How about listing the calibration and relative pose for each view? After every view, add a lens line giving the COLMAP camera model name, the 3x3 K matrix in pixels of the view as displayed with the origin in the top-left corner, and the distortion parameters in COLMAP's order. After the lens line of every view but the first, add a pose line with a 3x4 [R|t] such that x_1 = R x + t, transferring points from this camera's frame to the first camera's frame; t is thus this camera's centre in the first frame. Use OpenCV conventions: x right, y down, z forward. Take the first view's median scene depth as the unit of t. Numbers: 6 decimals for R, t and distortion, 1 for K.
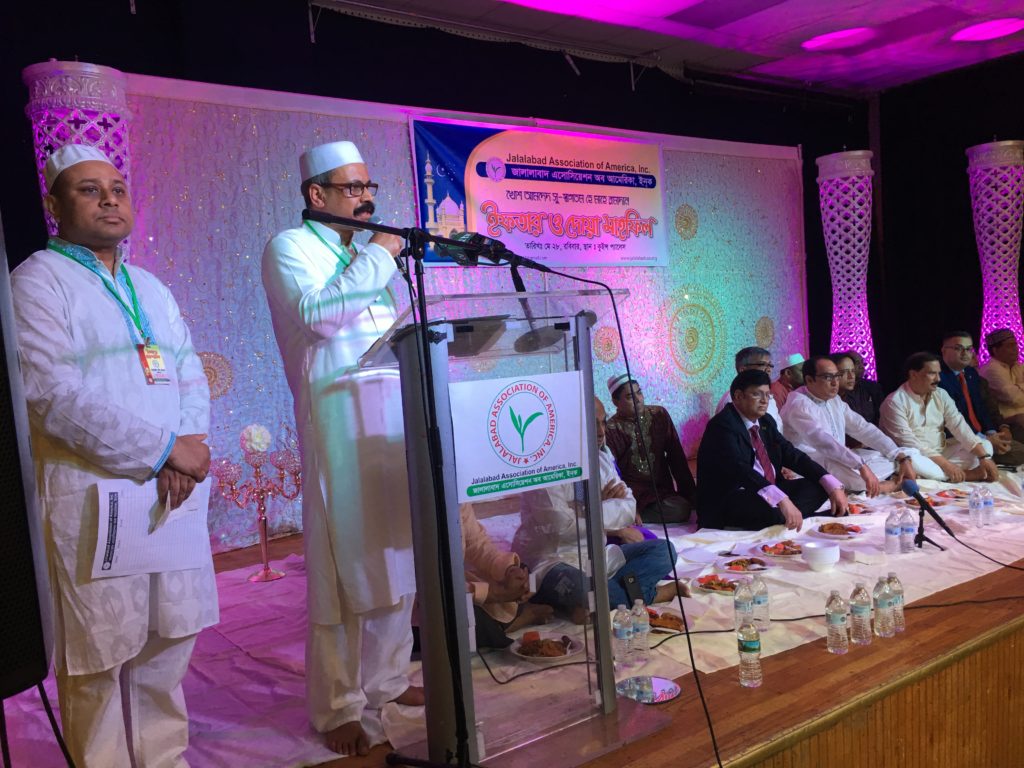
lens RADIAL K [[884.1, 0, 495.3], [0, 884.1, 376.3], [0, 0, 1]] dist [0.088538, -0.110899]
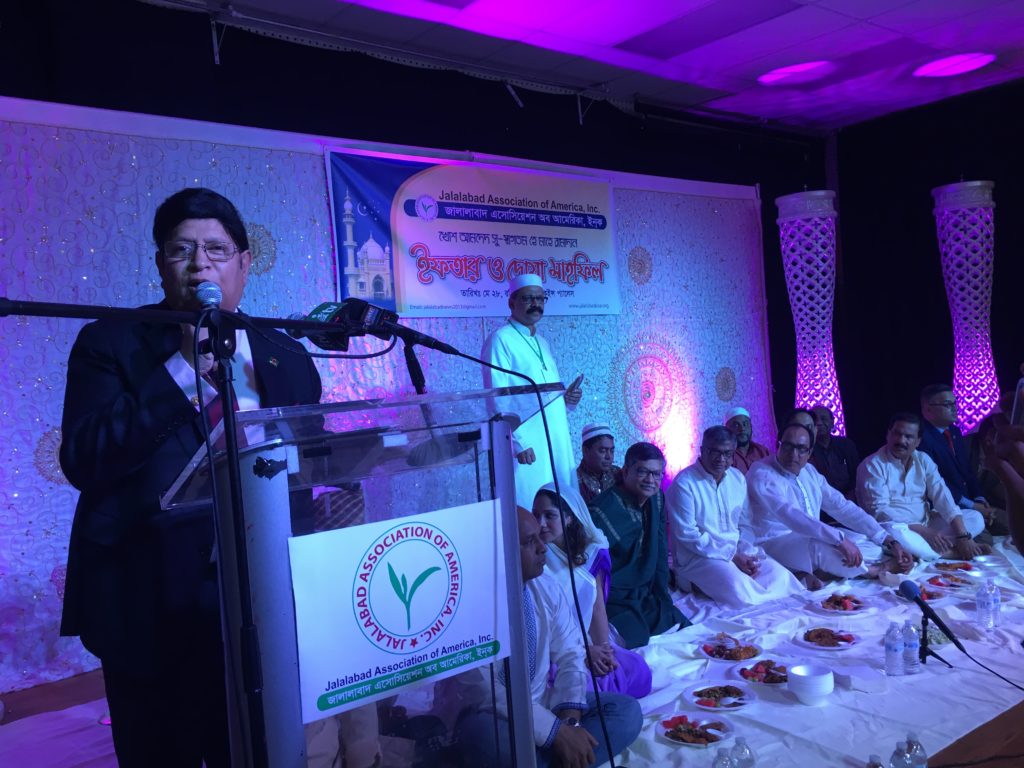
lens RADIAL K [[884.1, 0, 502.7], [0, 884.1, 366.0], [0, 0, 1]] dist [0.088538, -0.110899]
pose [[0.998363, -0.003885, 0.057062, 0.025245], [0.006674, 0.998787, -0.048785, -0.031853], [-0.056803, 0.049086, 0.997178, 0.121230]]
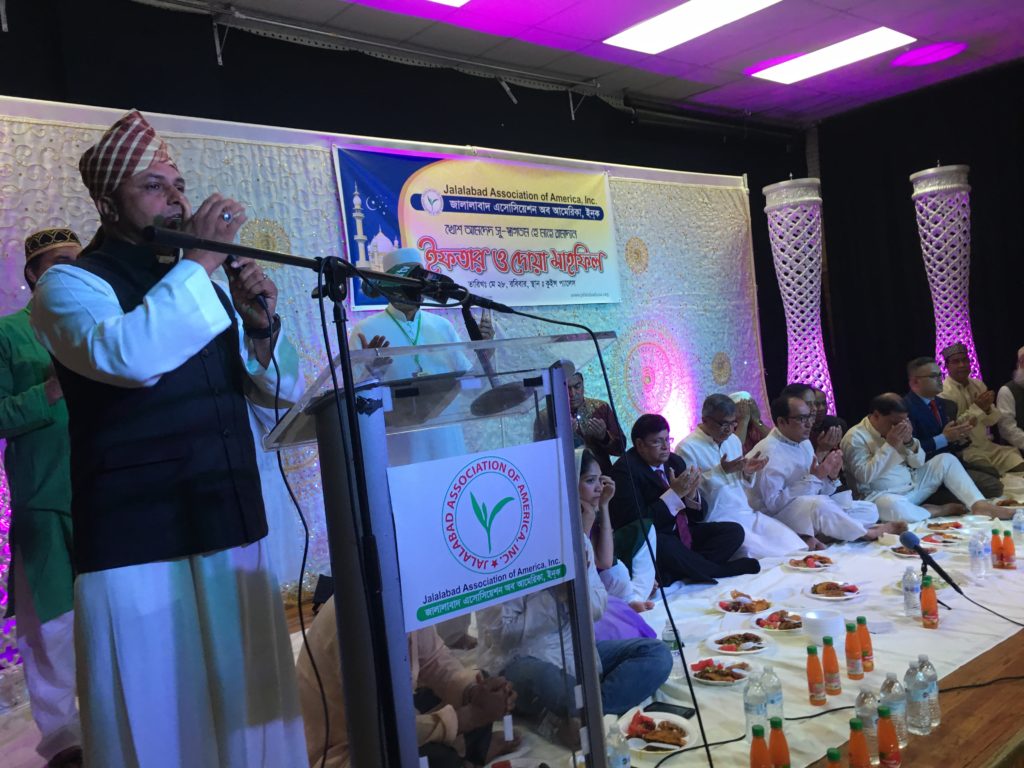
lens RADIAL K [[884.1, 0, 520.8], [0, 884.1, 381.8], [0, 0, 1]] dist [0.088538, -0.110899]
pose [[0.994632, -0.037401, 0.096481, -0.003954], [0.041097, 0.998484, -0.036607, -0.011894], [-0.094966, 0.040375, 0.994661, 0.094619]]
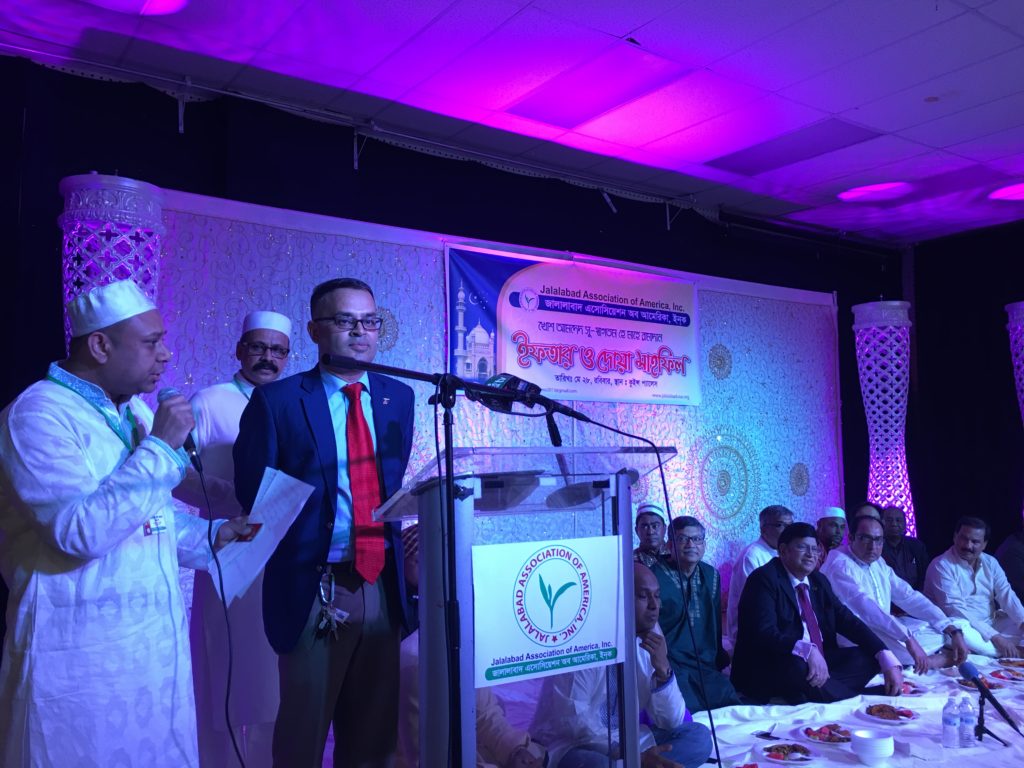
lens RADIAL K [[884.1, 0, 505.6], [0, 884.1, 376.4], [0, 0, 1]] dist [0.088538, -0.110899]
pose [[0.998358, 0.055132, -0.015581, -0.005585], [-0.056725, 0.989382, -0.133813, -0.015982], [0.008038, 0.134477, 0.990884, 0.036011]]
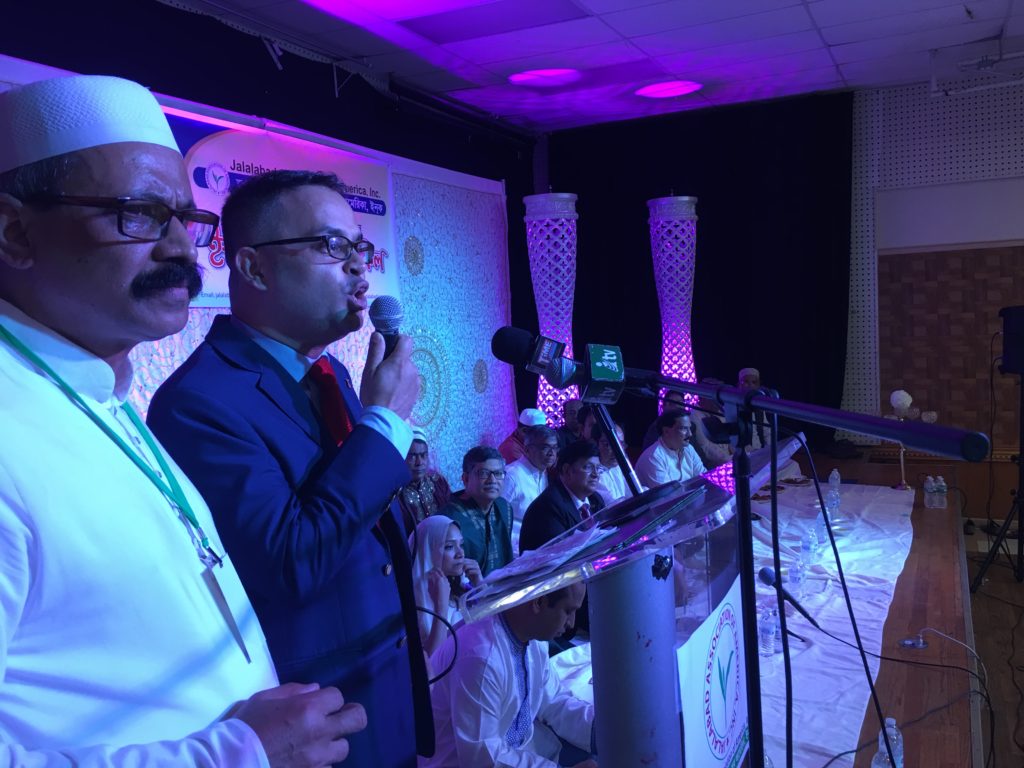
lens RADIAL K [[884.1, 0, 511.4], [0, 884.1, 372.6], [0, 0, 1]] dist [0.088538, -0.110899]
pose [[0.877900, -0.009672, 0.478746, -0.146984], [0.015273, 0.999853, -0.007807, -0.057890], [-0.478600, 0.014165, 0.877919, 0.212329]]
